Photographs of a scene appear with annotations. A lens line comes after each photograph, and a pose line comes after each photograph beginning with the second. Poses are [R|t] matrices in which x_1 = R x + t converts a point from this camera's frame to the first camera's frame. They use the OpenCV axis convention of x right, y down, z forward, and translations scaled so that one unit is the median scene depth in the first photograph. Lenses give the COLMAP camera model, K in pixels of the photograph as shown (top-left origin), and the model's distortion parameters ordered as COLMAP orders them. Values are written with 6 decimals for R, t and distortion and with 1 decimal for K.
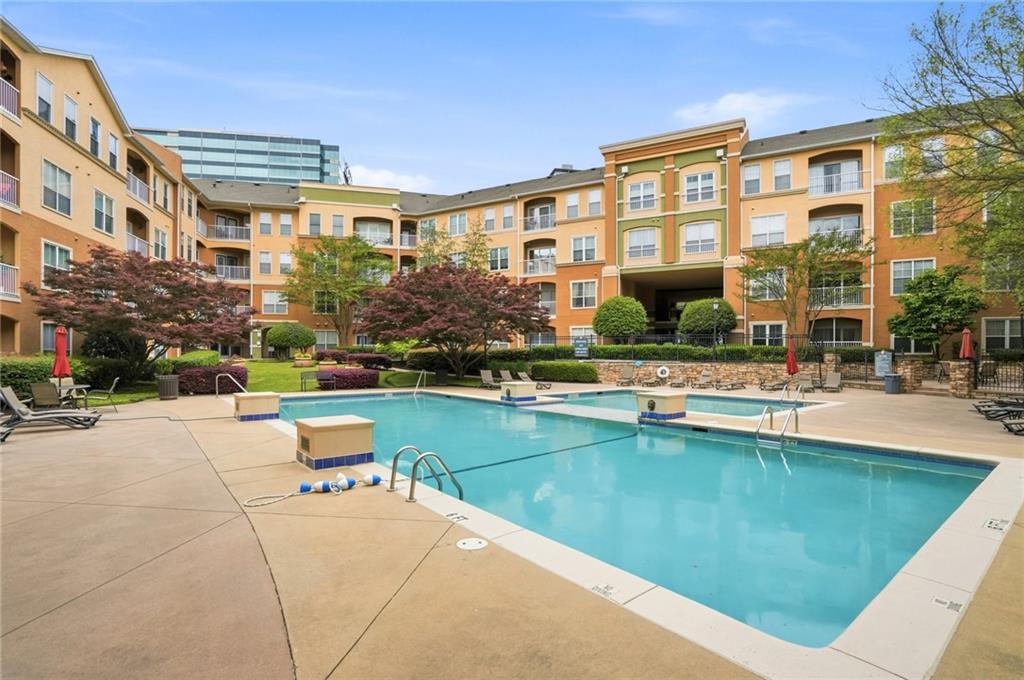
lens RADIAL K [[486.4, 0, 529.8], [0, 486.4, 351.1], [0, 0, 1]] dist [-0.057260, 0.022607]
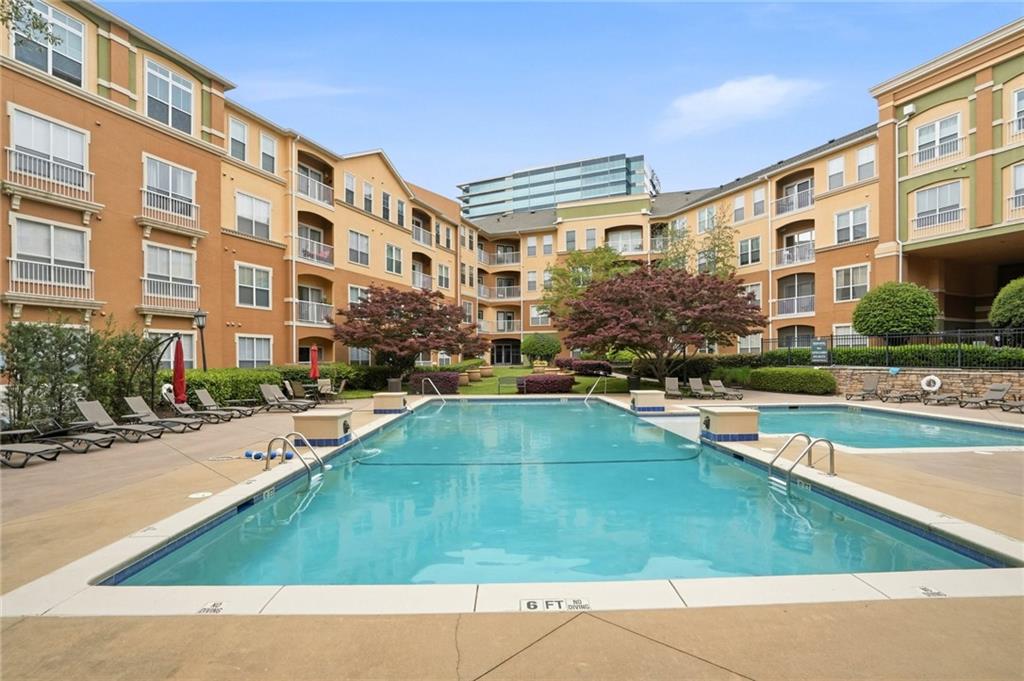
lens RADIAL K [[502.8, 0, 534.0], [0, 502.8, 355.0], [0, 0, 1]] dist [-0.045069, 0.025186]
pose [[0.803834, -0.013260, -0.594706, 0.181538], [0.011741, 0.999910, -0.006424, -0.000732], [0.594738, -0.001819, 0.803917, 0.046376]]
